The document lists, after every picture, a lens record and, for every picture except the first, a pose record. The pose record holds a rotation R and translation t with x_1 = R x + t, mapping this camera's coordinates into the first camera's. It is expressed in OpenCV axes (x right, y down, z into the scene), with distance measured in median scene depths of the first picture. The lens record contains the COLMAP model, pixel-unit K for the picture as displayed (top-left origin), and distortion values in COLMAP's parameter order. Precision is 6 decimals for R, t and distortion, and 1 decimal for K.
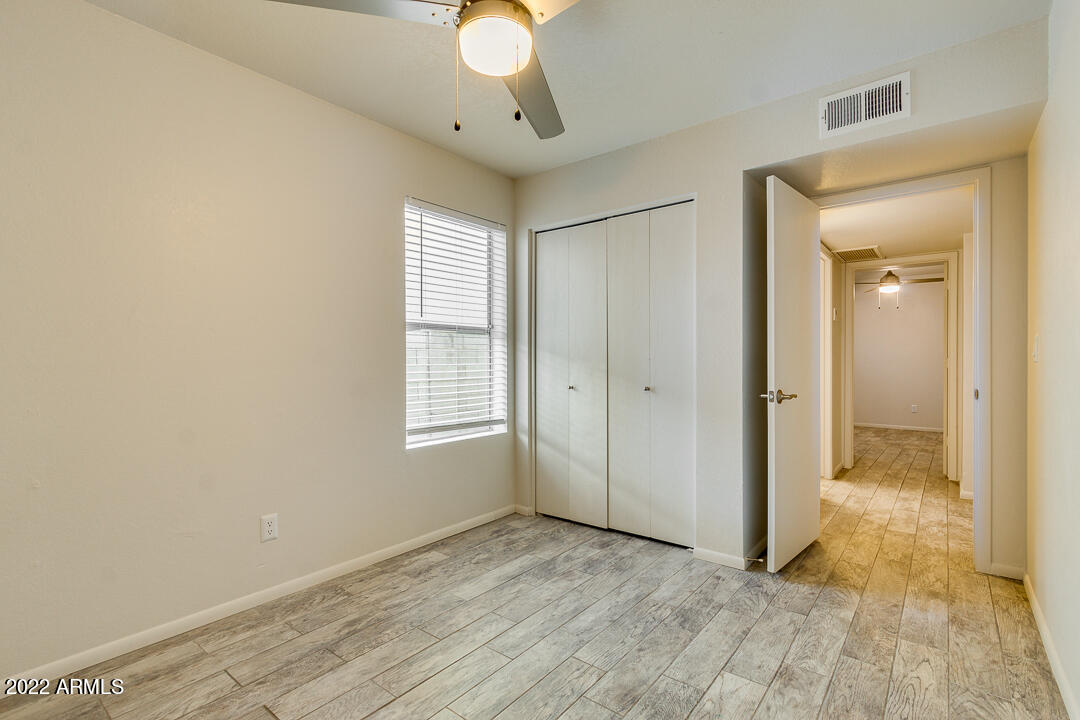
lens RADIAL K [[500.0, 0, 539.7], [0, 500.0, 362.5], [0, 0, 1]] dist [0.007384, -0.000954]
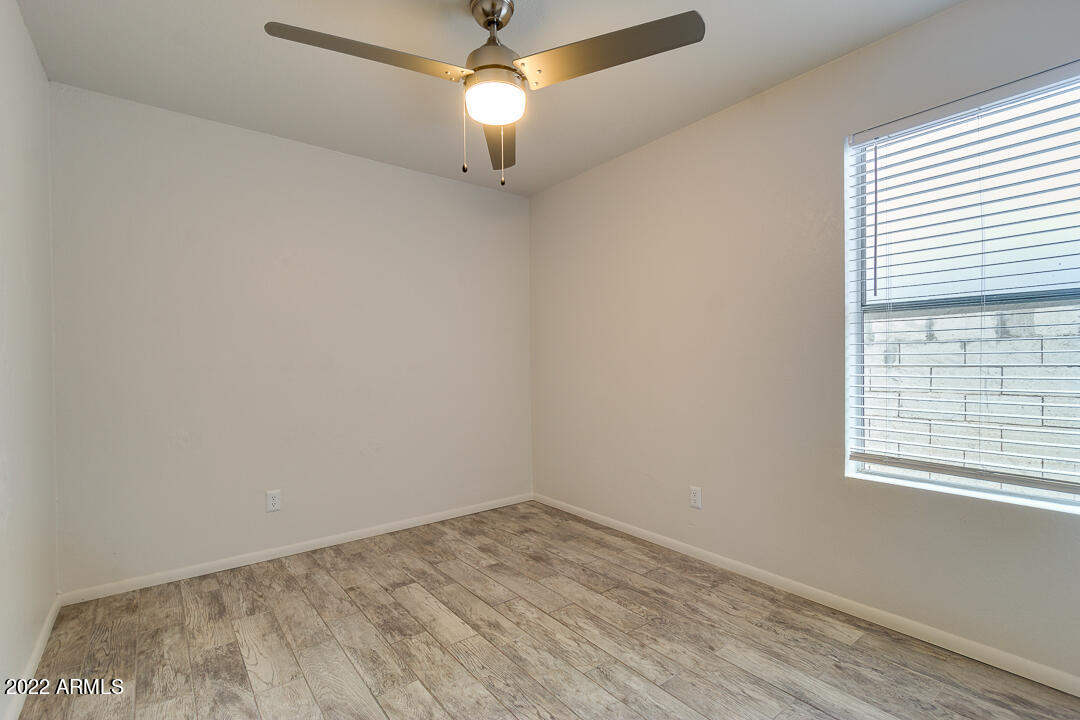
lens RADIAL K [[500.0, 0, 539.7], [0, 500.0, 362.5], [0, 0, 1]] dist [0.007384, -0.000954]
pose [[-0.228931, 0.013797, -0.973345, 0.688248], [0.004993, 0.999903, 0.012999, -0.011311], [0.973430, -0.001884, -0.228978, 0.880825]]
